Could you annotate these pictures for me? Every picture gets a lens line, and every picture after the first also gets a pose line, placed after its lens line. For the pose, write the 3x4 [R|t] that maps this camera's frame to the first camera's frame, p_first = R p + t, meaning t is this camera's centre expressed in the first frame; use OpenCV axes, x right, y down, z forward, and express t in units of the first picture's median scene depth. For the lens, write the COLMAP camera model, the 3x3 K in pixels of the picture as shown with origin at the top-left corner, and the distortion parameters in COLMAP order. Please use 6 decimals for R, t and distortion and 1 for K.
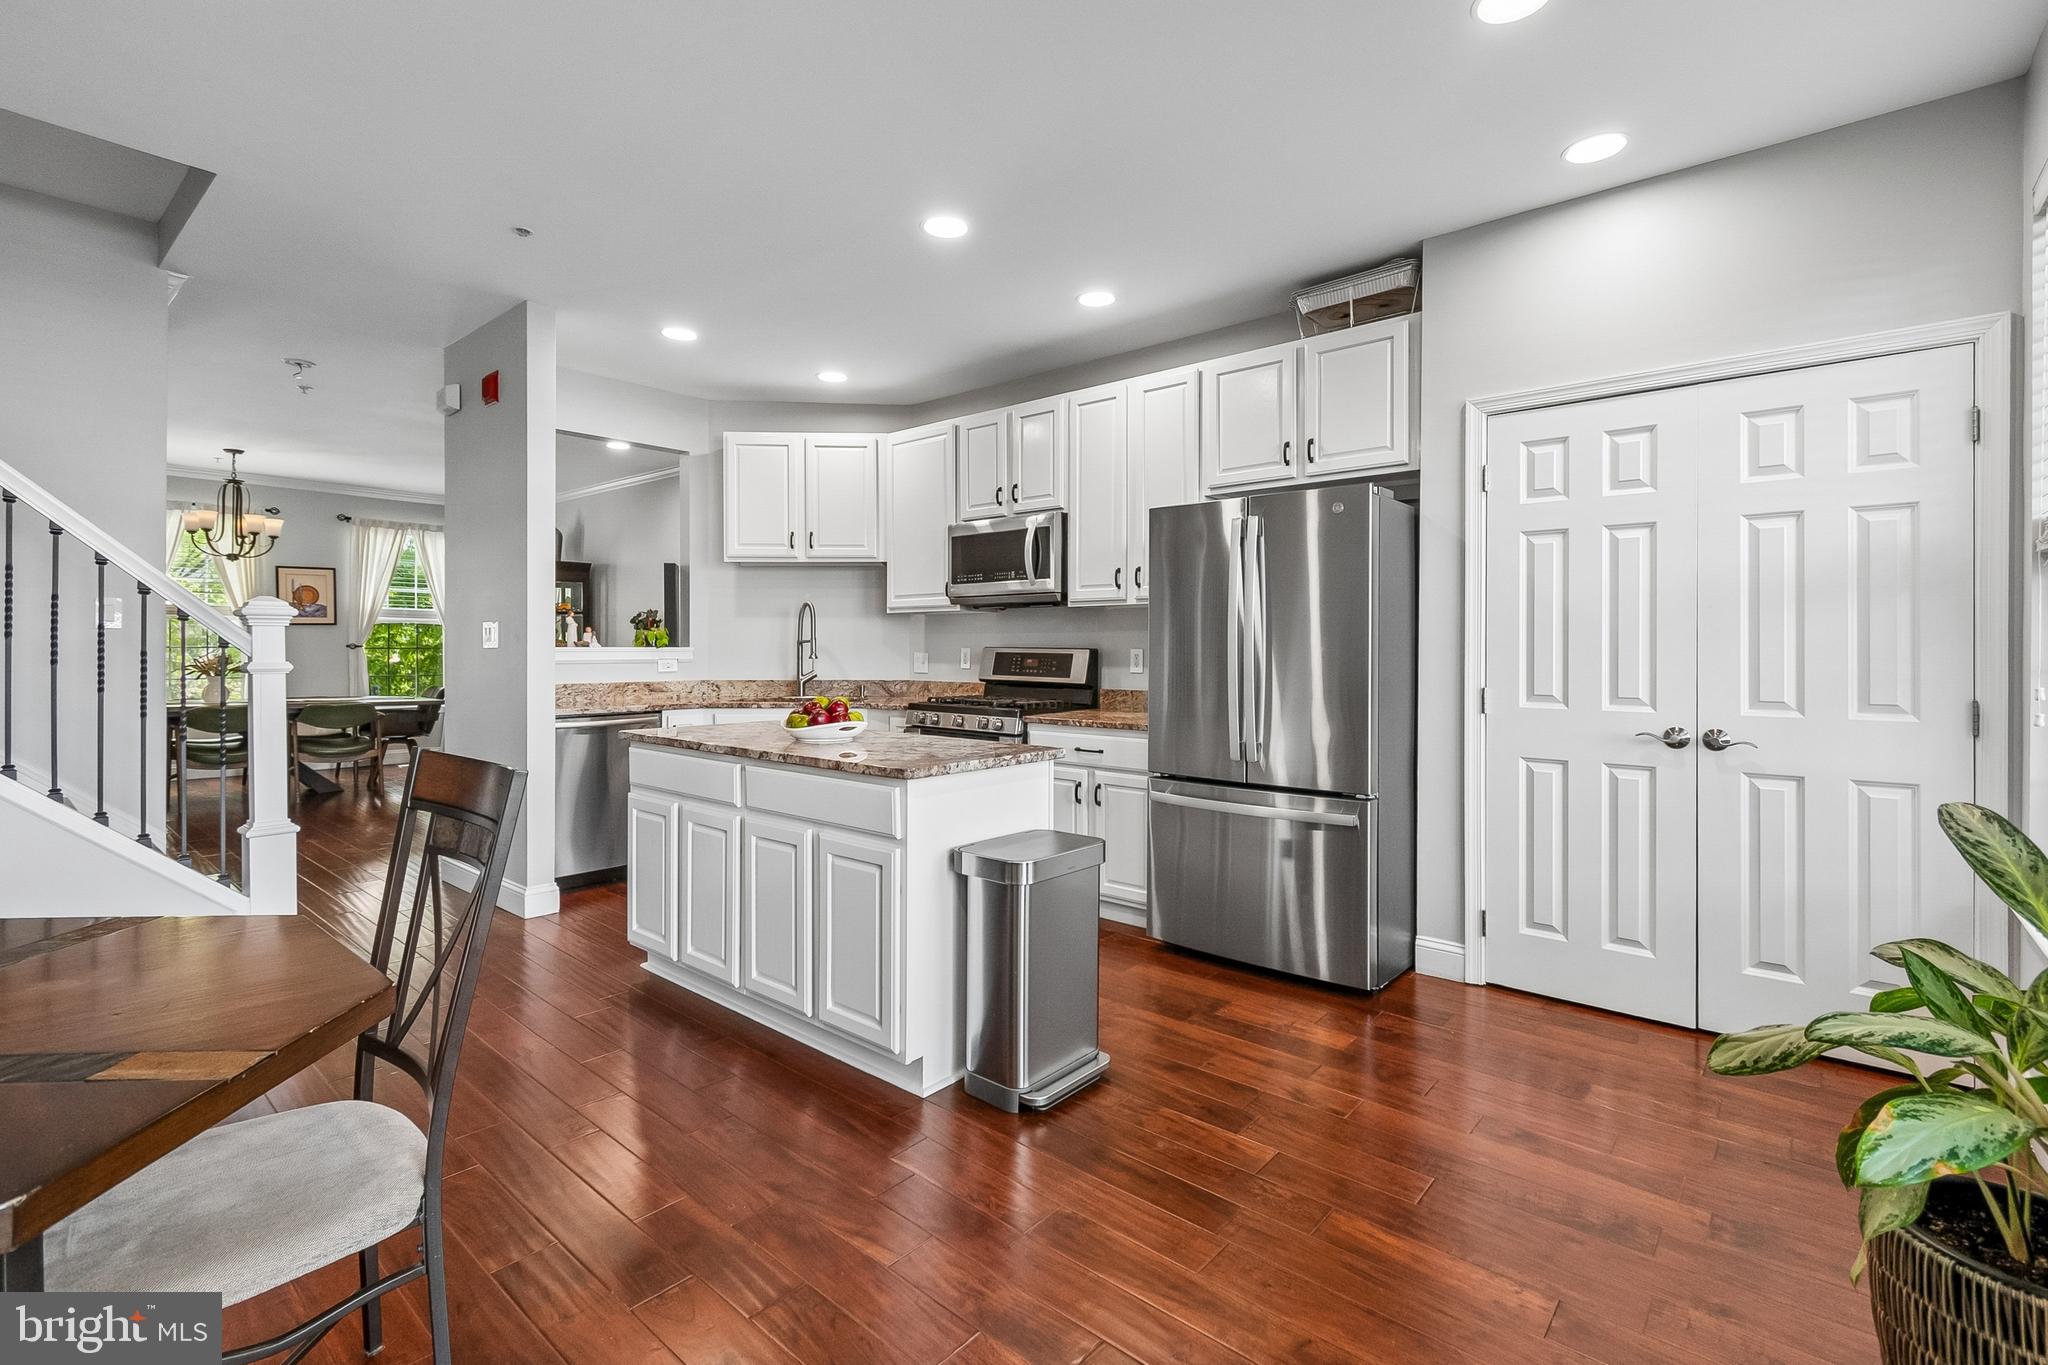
lens RADIAL K [[920.0, 0, 1028.9], [0, 920.0, 656.1], [0, 0, 1]] dist [-0.000684, -0.000393]
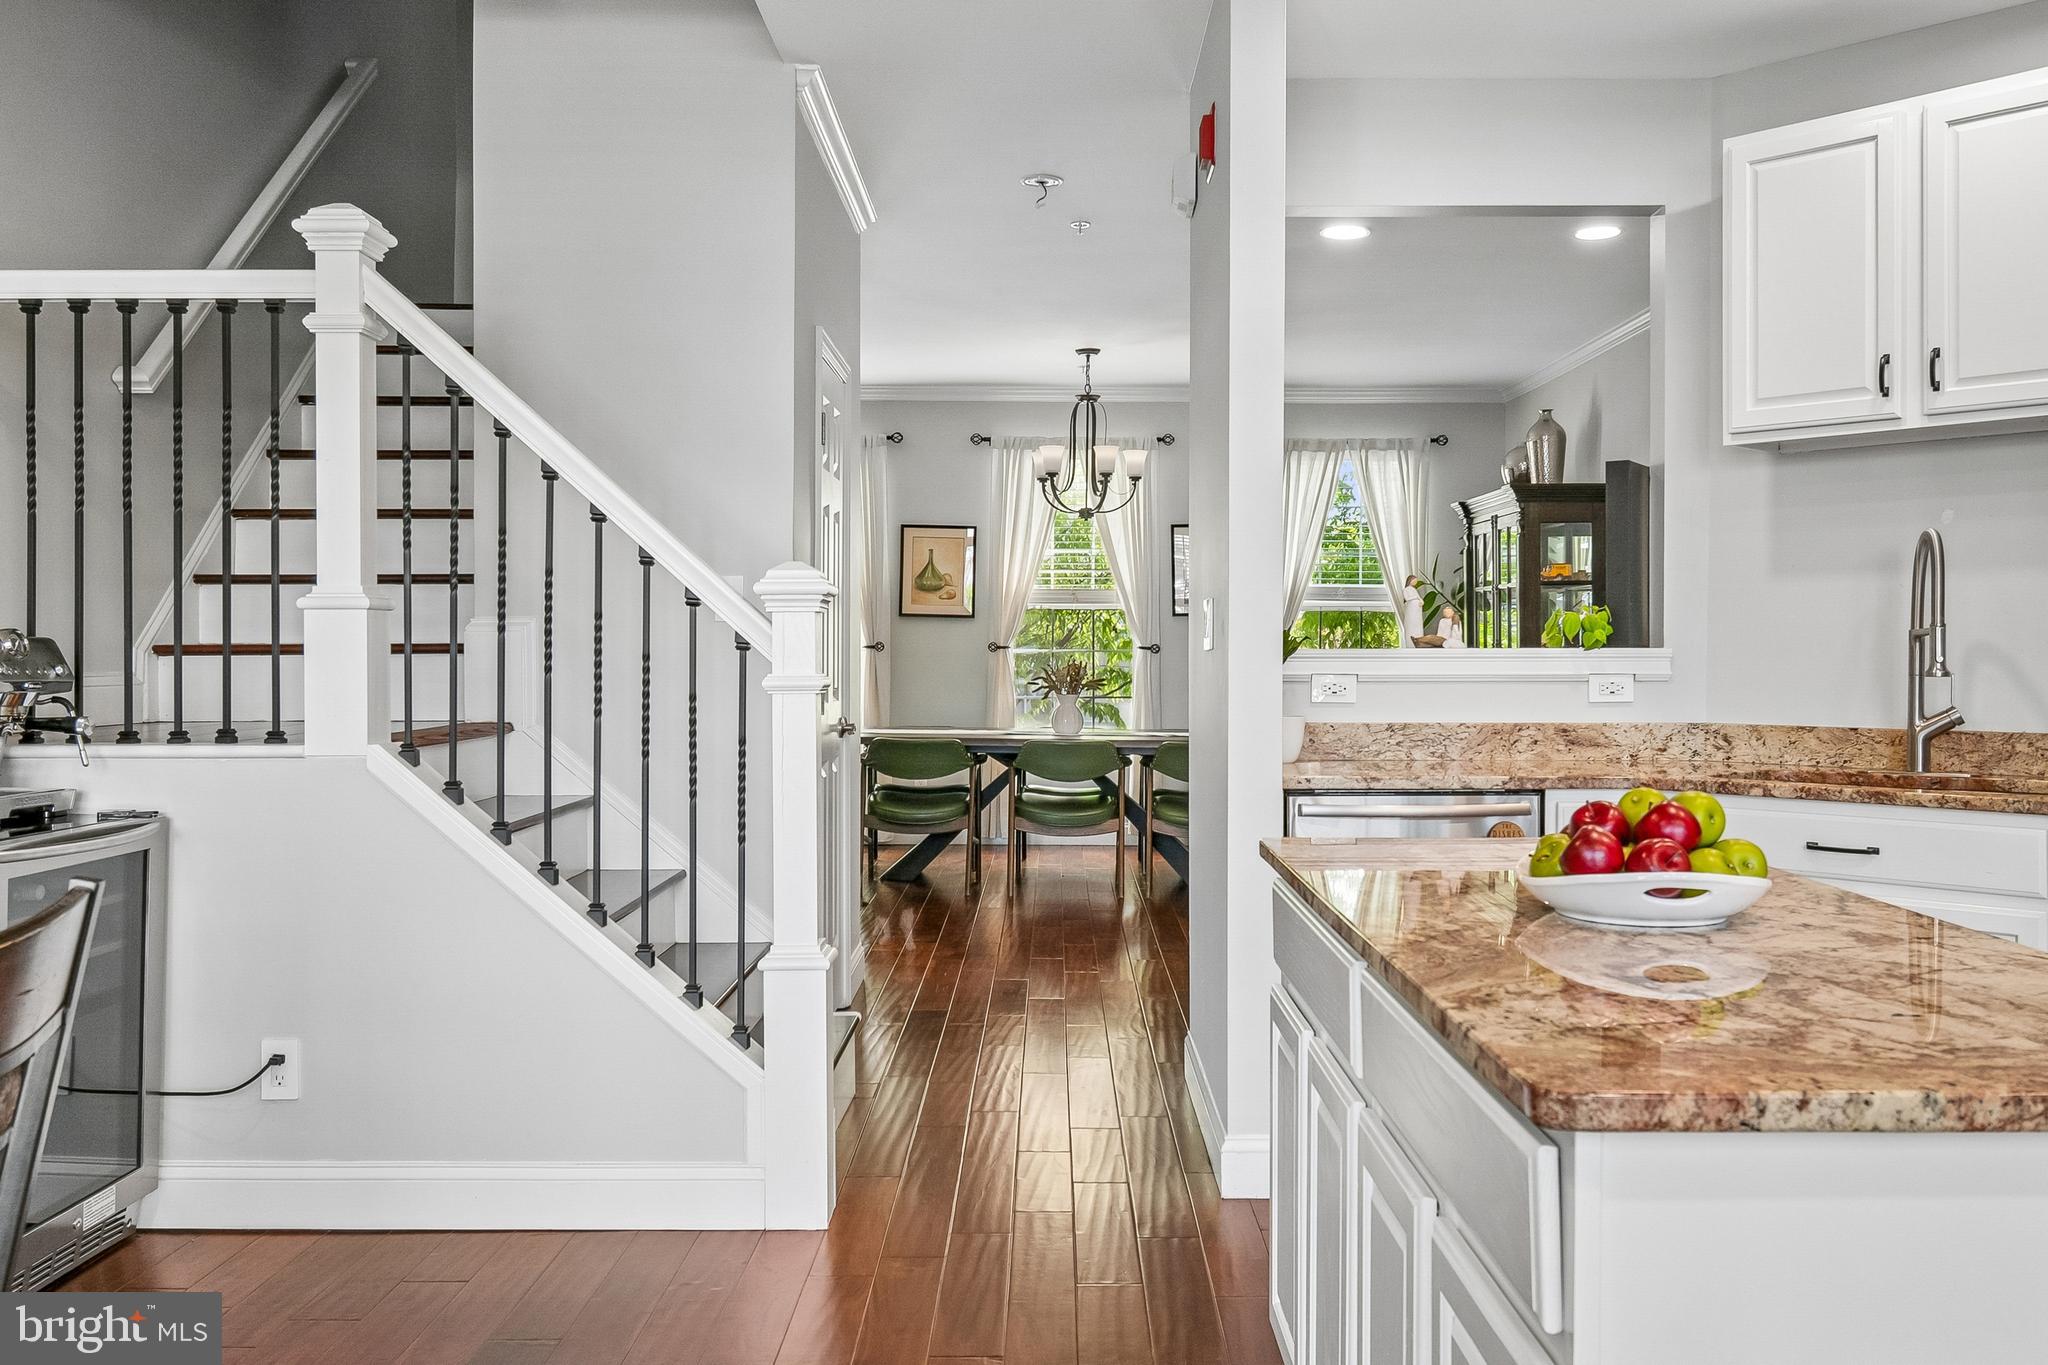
lens RADIAL K [[1720.2, 0, 1060.9], [0, 1720.2, 657.2], [0, 0, 1]] dist [0.005731, -0.002786]
pose [[0.657849, 0.001742, -0.753148, 0.064382], [-0.006669, 0.999972, -0.003513, -0.000340], [0.753120, 0.007333, 0.657842, 0.242613]]
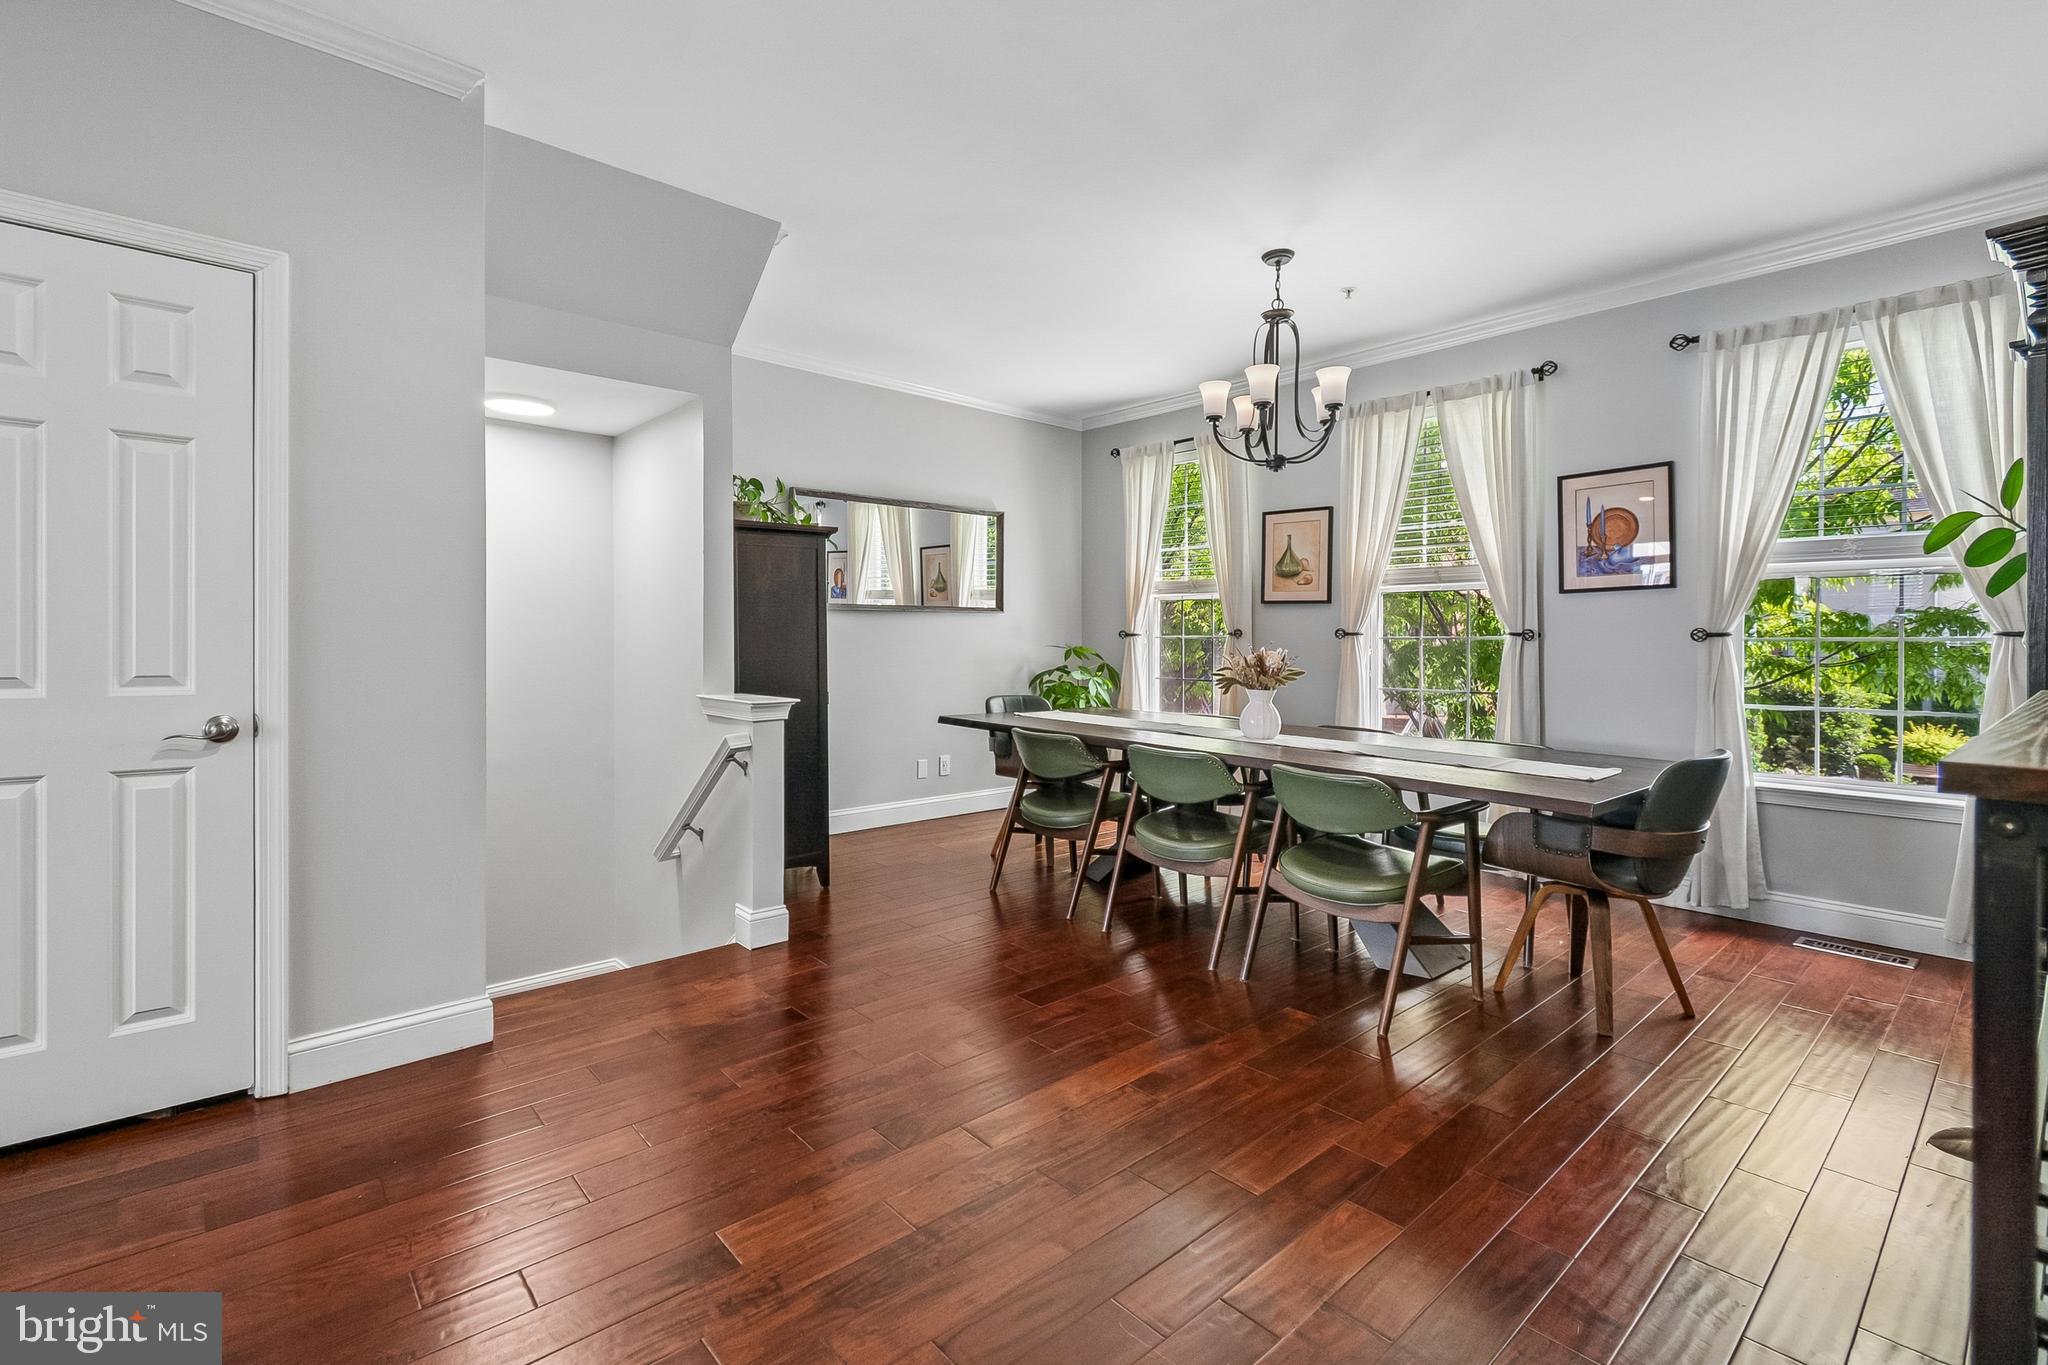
lens RADIAL K [[920.0, 0, 1028.9], [0, 920.0, 656.1], [0, 0, 1]] dist [-0.000684, -0.000393]
pose [[-0.136343, 0.017186, -0.990513, -0.440686], [-0.008204, 0.999796, 0.018476, -0.009556], [0.990628, 0.010645, -0.136175, 1.264017]]
